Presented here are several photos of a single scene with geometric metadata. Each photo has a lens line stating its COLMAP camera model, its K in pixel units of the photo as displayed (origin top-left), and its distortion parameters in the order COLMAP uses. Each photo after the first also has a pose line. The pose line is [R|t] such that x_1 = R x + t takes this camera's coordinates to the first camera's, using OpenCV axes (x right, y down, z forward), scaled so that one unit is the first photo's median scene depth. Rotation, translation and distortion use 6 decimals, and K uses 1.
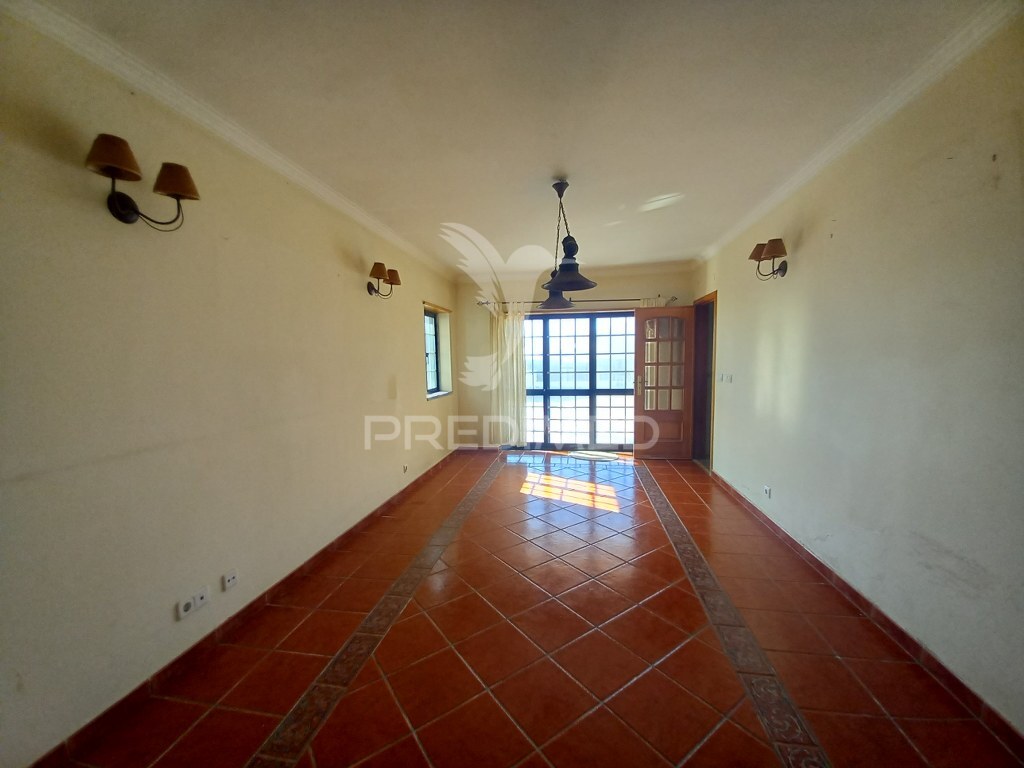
lens RADIAL K [[412.1, 0, 510.0], [0, 412.1, 390.0], [0, 0, 1]] dist [-0.004946, -0.001668]
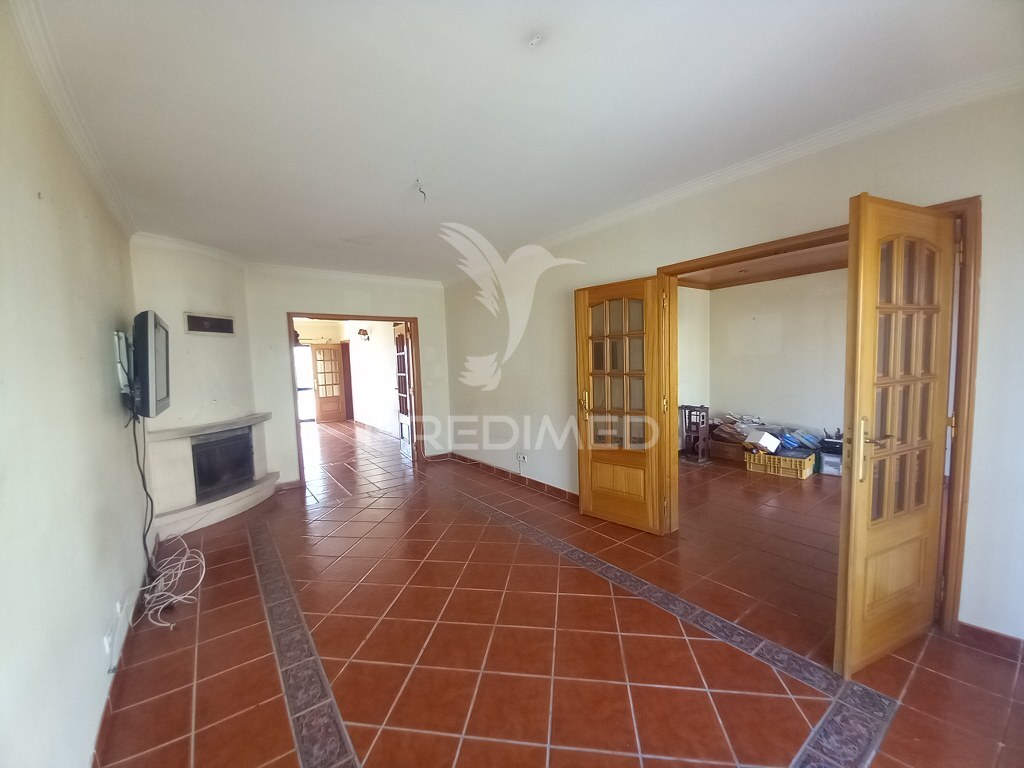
lens RADIAL K [[412.1, 0, 511.9], [0, 412.1, 390.7], [0, 0, 1]] dist [-0.004946, -0.001668]
pose [[0.700526, -0.072501, 0.709934, -0.404770], [0.086159, 0.996141, 0.016713, 0.065089], [-0.708406, 0.049459, 0.704070, -0.980917]]
